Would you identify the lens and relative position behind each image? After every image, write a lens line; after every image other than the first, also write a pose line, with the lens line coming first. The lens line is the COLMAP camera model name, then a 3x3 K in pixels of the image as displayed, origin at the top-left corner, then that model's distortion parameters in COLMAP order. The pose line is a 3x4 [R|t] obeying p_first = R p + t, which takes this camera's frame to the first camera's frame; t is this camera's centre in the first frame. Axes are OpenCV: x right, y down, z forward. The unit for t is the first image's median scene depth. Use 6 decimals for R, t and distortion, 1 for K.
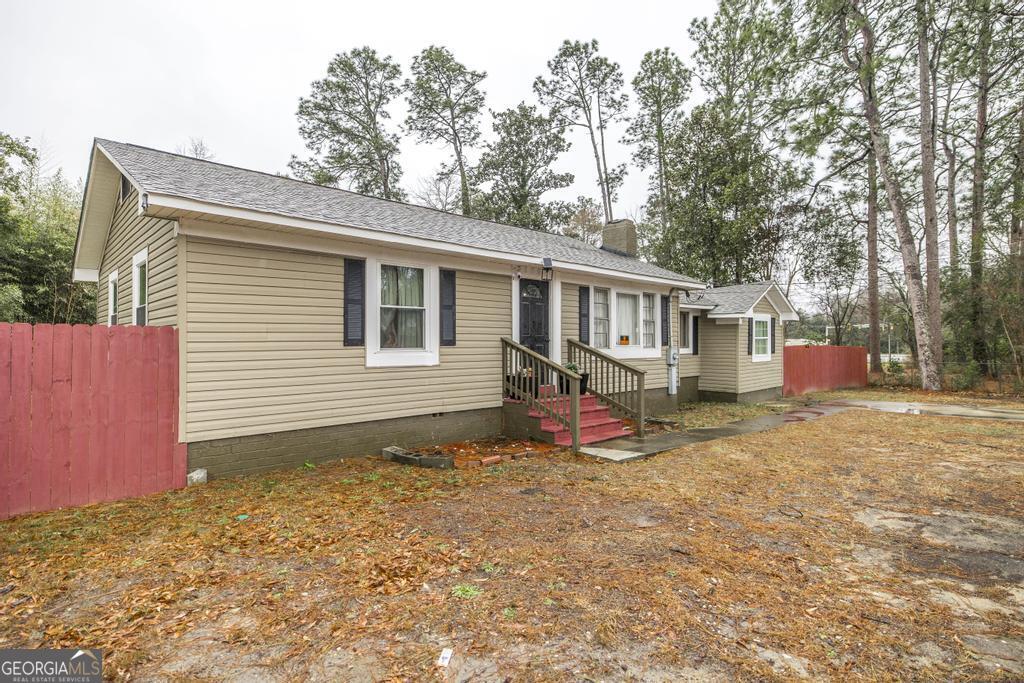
lens RADIAL K [[506.4, 0, 512.0], [0, 506.4, 341.5], [0, 0, 1]] dist [0.001164, 0.000521]
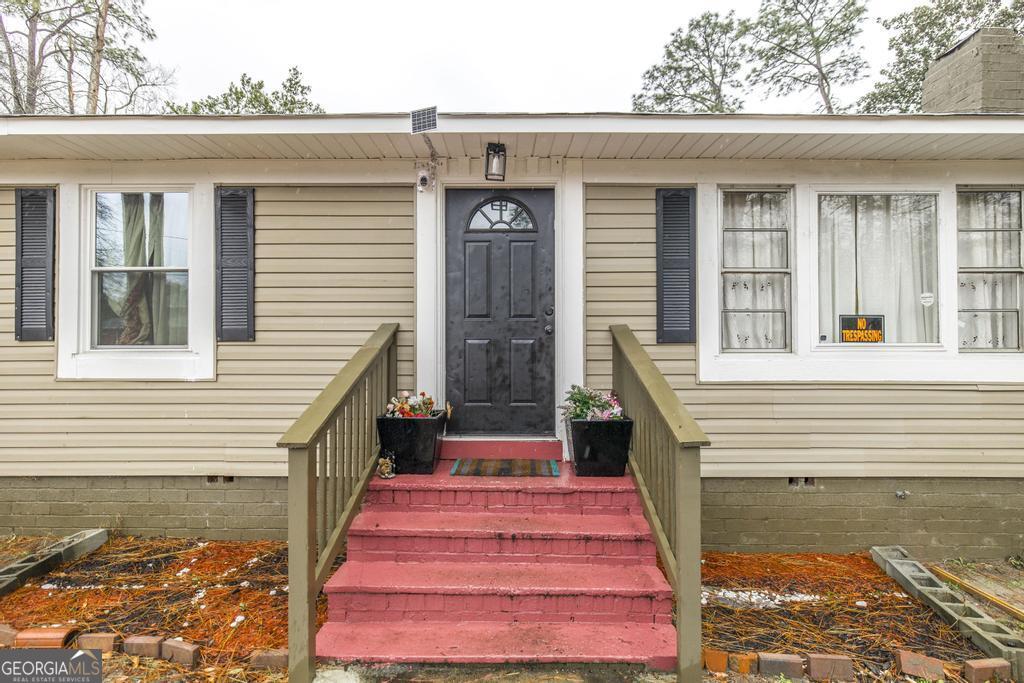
lens RADIAL K [[506.4, 0, 512.0], [0, 506.4, 341.5], [0, 0, 1]] dist [0.001164, 0.000521]
pose [[0.725293, -0.011345, -0.688346, 0.385817], [0.000932, 0.999879, -0.015498, 0.015351], [0.688439, 0.010599, 0.725217, 0.785042]]
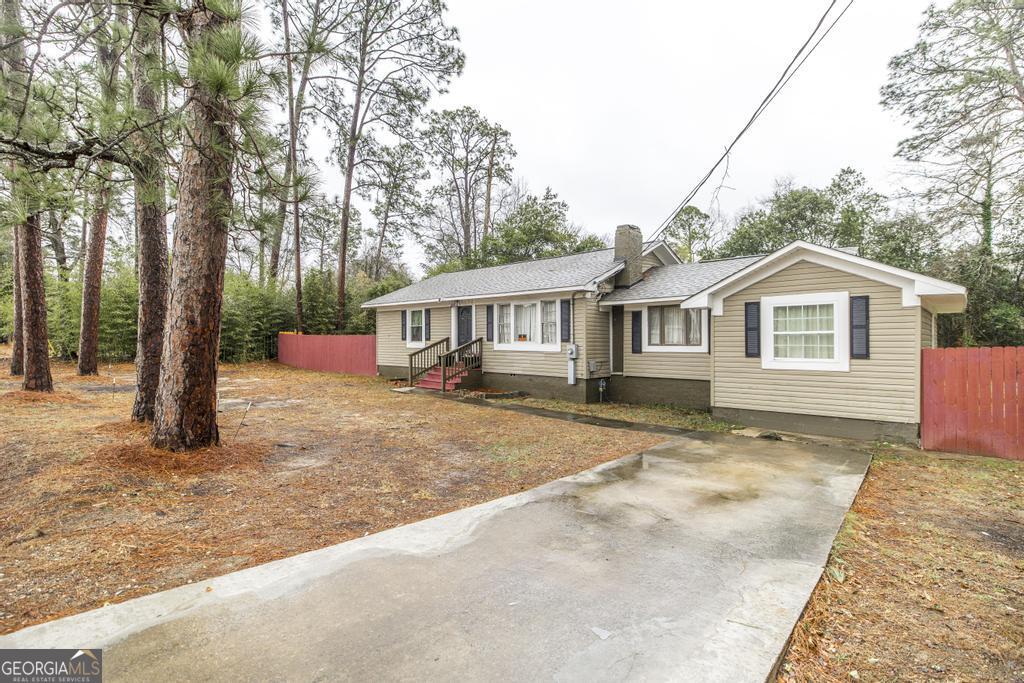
lens RADIAL K [[504.1, 0, 512.0], [0, 504.1, 341.5], [0, 0, 1]] dist [-0.002974, -0.000425]
pose [[0.062916, 0.001861, -0.998017, 2.190407], [0.001184, 0.999997, 0.001939, 0.007307], [0.998018, -0.001304, 0.062914, 1.186316]]
